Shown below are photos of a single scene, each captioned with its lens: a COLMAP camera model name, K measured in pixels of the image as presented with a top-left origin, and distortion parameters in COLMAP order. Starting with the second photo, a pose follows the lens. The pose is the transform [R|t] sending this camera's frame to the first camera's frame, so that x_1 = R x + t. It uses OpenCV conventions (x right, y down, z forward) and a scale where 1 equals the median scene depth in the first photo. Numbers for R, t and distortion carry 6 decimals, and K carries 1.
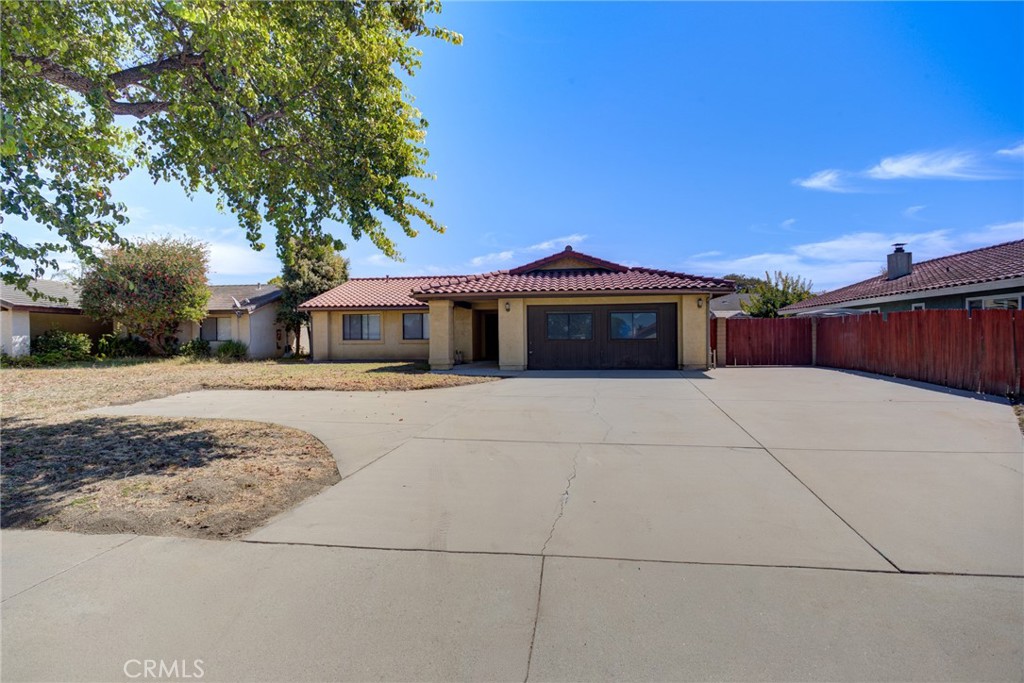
lens RADIAL K [[492.0, 0, 515.8], [0, 492.0, 346.4], [0, 0, 1]] dist [0.005952, 0.000360]
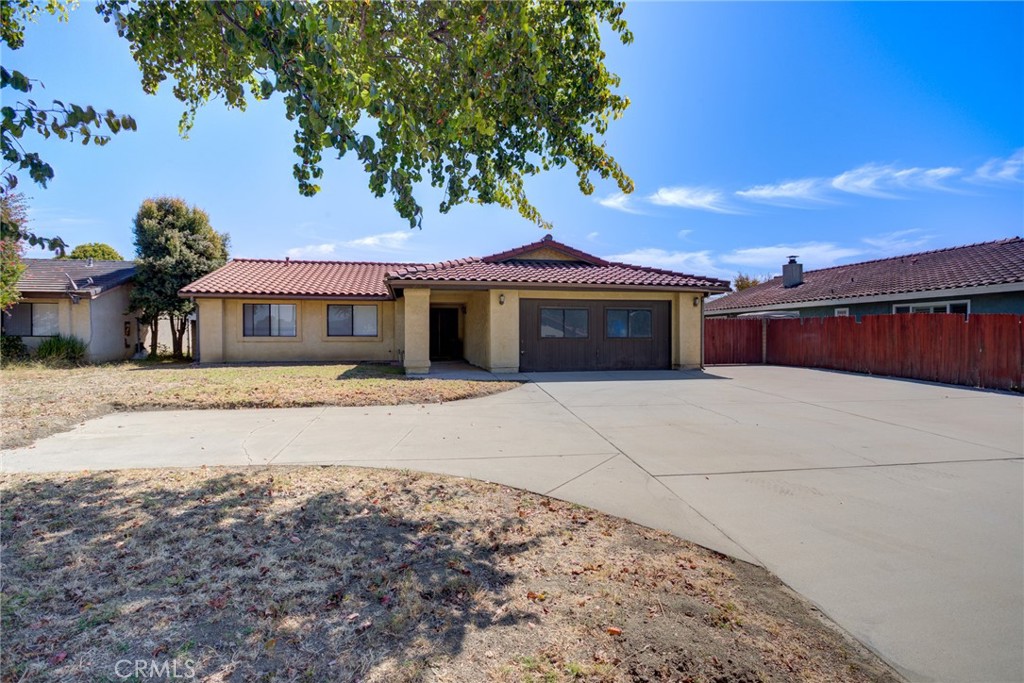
lens RADIAL K [[494.5, 0, 508.9], [0, 494.5, 342.1], [0, 0, 1]] dist [-0.009177, 0.006351]
pose [[0.947017, 0.004336, 0.321155, -0.273966], [-0.002492, 0.999978, -0.006152, -0.000228], [-0.321175, 0.005025, 0.947007, 0.174489]]
